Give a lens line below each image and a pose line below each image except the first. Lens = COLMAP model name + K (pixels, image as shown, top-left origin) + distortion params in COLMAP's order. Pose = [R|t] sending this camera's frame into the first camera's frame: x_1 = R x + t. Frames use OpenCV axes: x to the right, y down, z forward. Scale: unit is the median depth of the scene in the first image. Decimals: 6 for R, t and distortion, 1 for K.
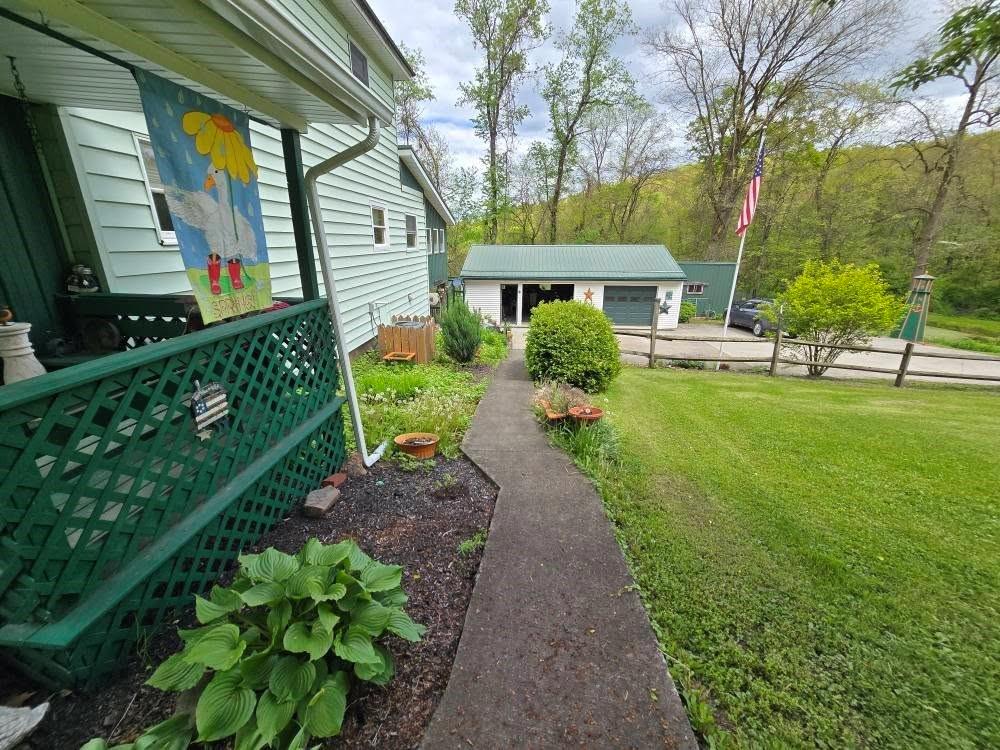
lens RADIAL K [[406.9, 0, 500.0], [0, 406.9, 372.6], [0, 0, 1]] dist [-0.000972, 0.000656]
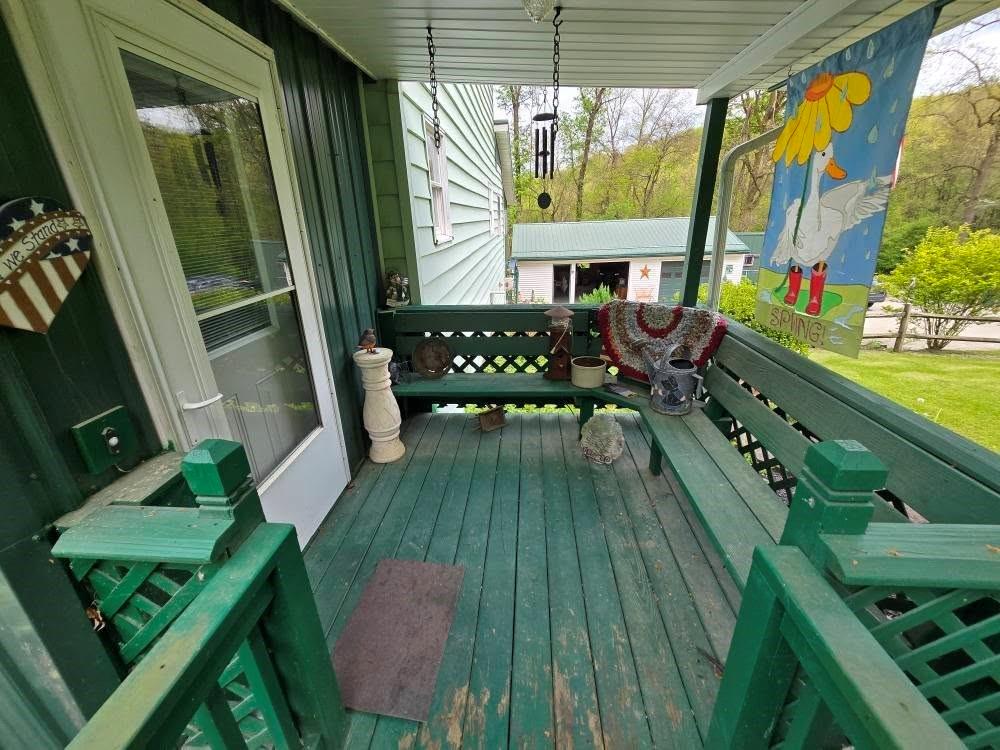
lens RADIAL K [[406.9, 0, 499.9], [0, 406.9, 374.3], [0, 0, 1]] dist [-0.000972, 0.000656]
pose [[0.999138, -0.041496, -0.001342, -0.139224], [0.041509, 0.997704, 0.053506, -0.015568], [-0.000882, -0.053515, 0.998567, 0.022703]]
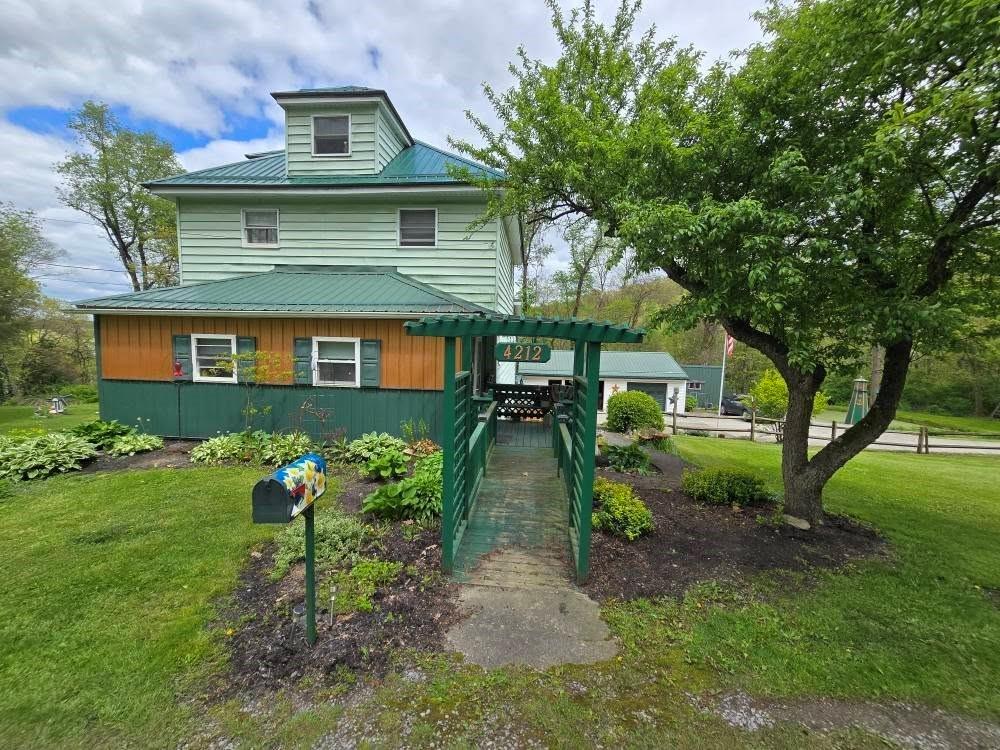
lens RADIAL K [[406.9, 0, 499.7], [0, 406.9, 377.0], [0, 0, 1]] dist [-0.000972, 0.000656]
pose [[0.999870, 0.016109, 0.000680, -0.163648], [-0.015583, 0.976314, -0.215795, 0.064017], [-0.004140, 0.215757, 0.976438, -0.306734]]
